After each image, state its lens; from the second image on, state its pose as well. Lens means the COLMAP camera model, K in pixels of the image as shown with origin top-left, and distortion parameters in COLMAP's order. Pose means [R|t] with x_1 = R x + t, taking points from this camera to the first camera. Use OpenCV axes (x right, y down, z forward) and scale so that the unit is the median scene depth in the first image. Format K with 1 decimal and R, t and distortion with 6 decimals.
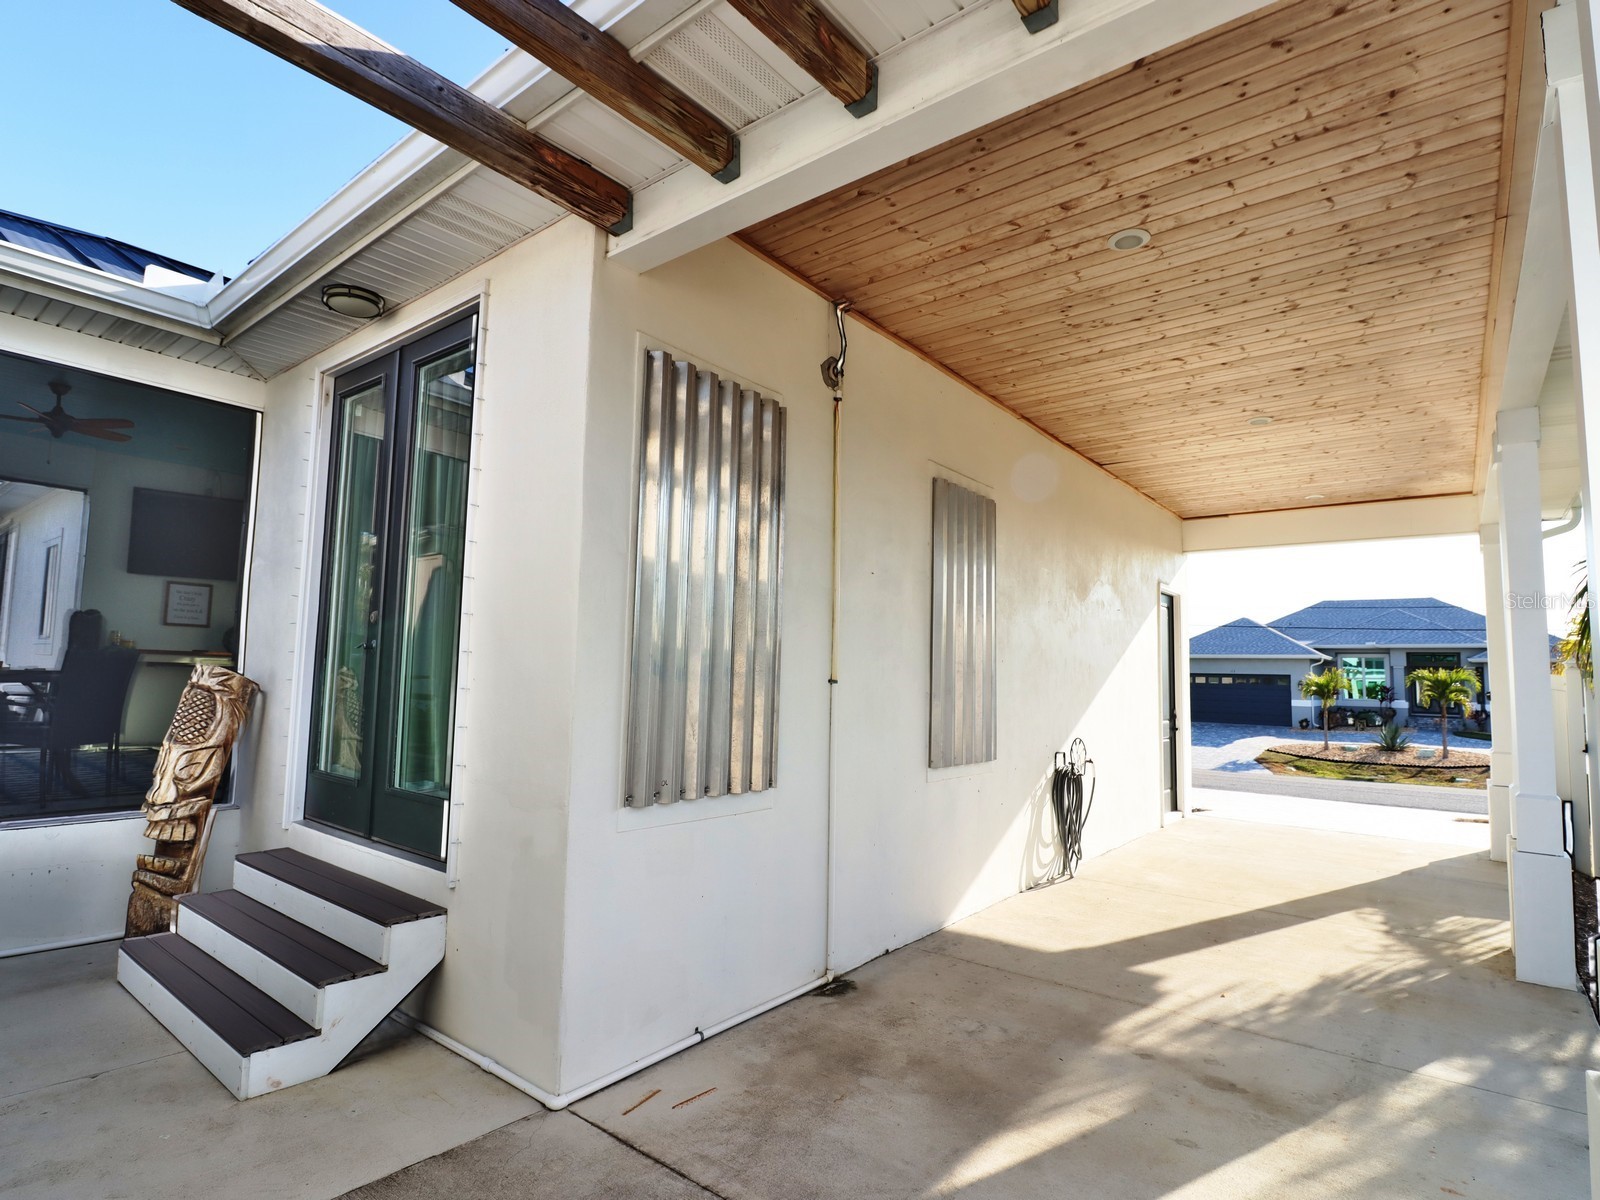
lens RADIAL K [[825.4, 0, 798.5], [0, 825.4, 608.6], [0, 0, 1]] dist [0.000013, -0.012383]
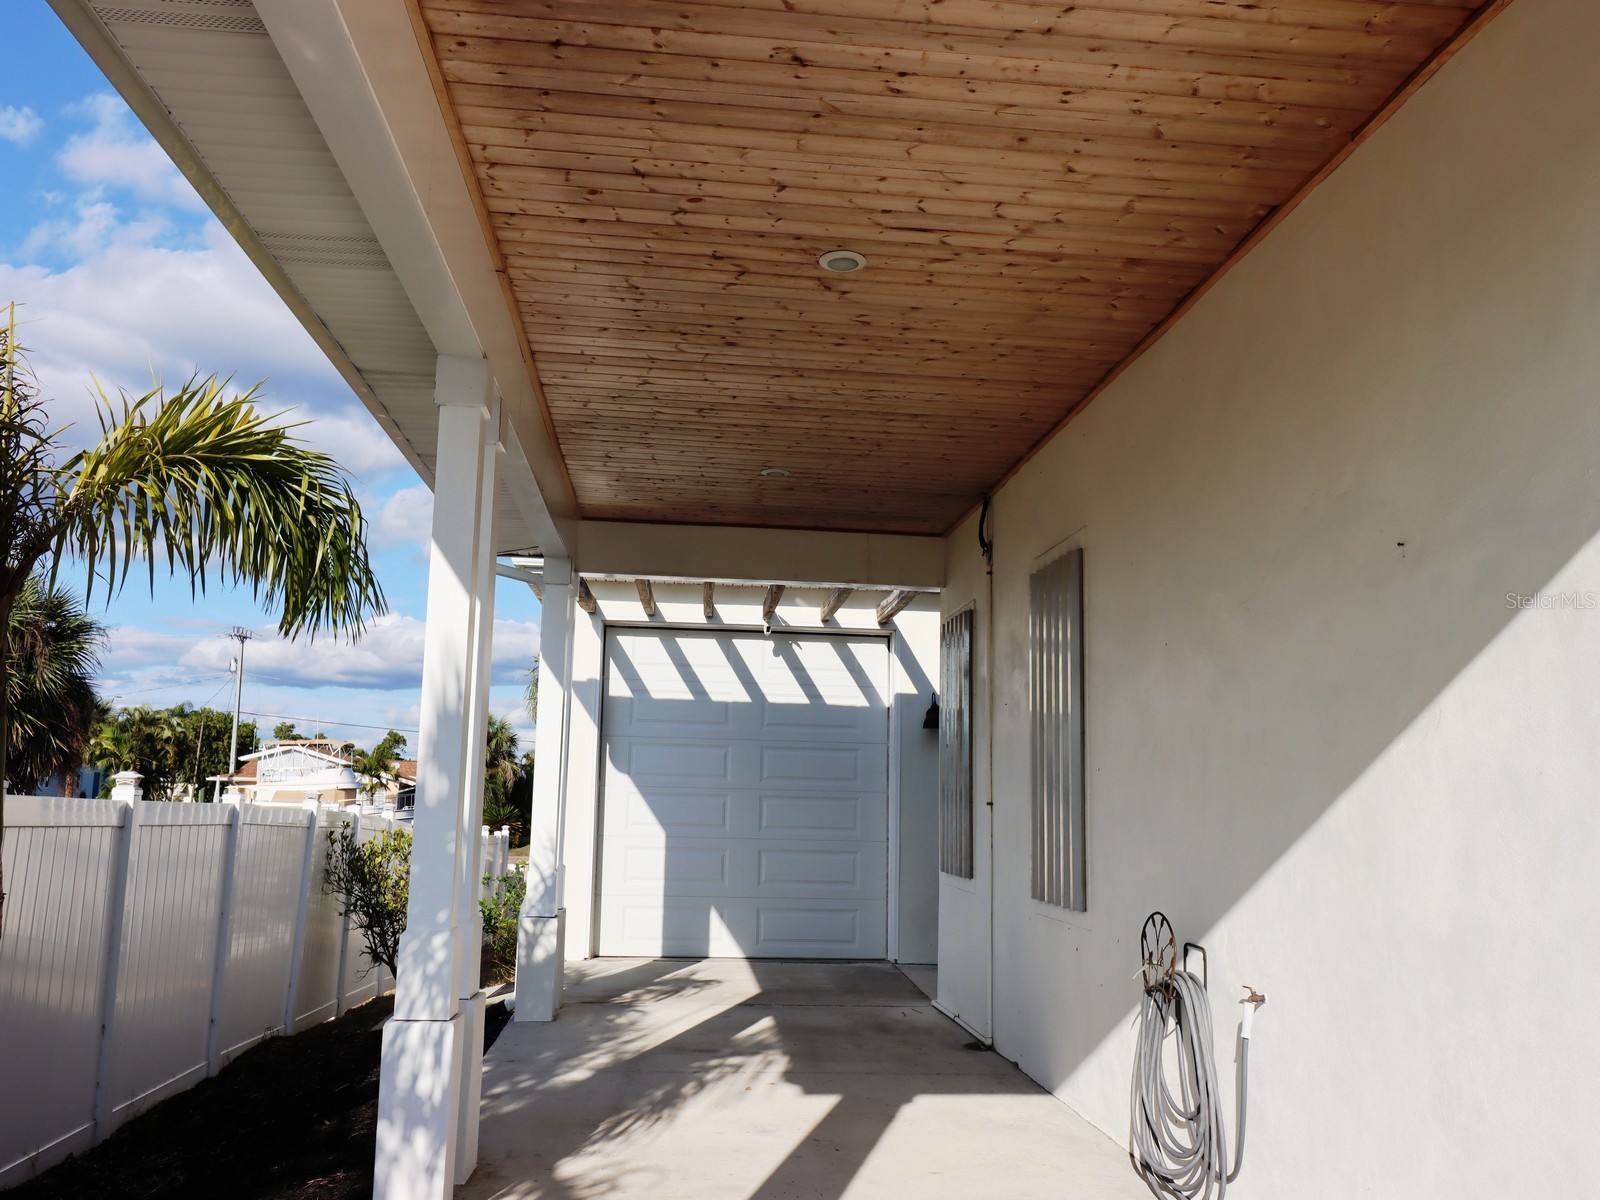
lens RADIAL K [[1292.0, 0, 803.1], [0, 1292.0, 597.7], [0, 0, 1]] dist [0.005748, 0.000741]
pose [[-0.716918, -0.147882, -0.681293, 1.407801], [0.019317, 0.972654, -0.231452, 0.203479], [0.696890, -0.179093, -0.694456, 1.938358]]
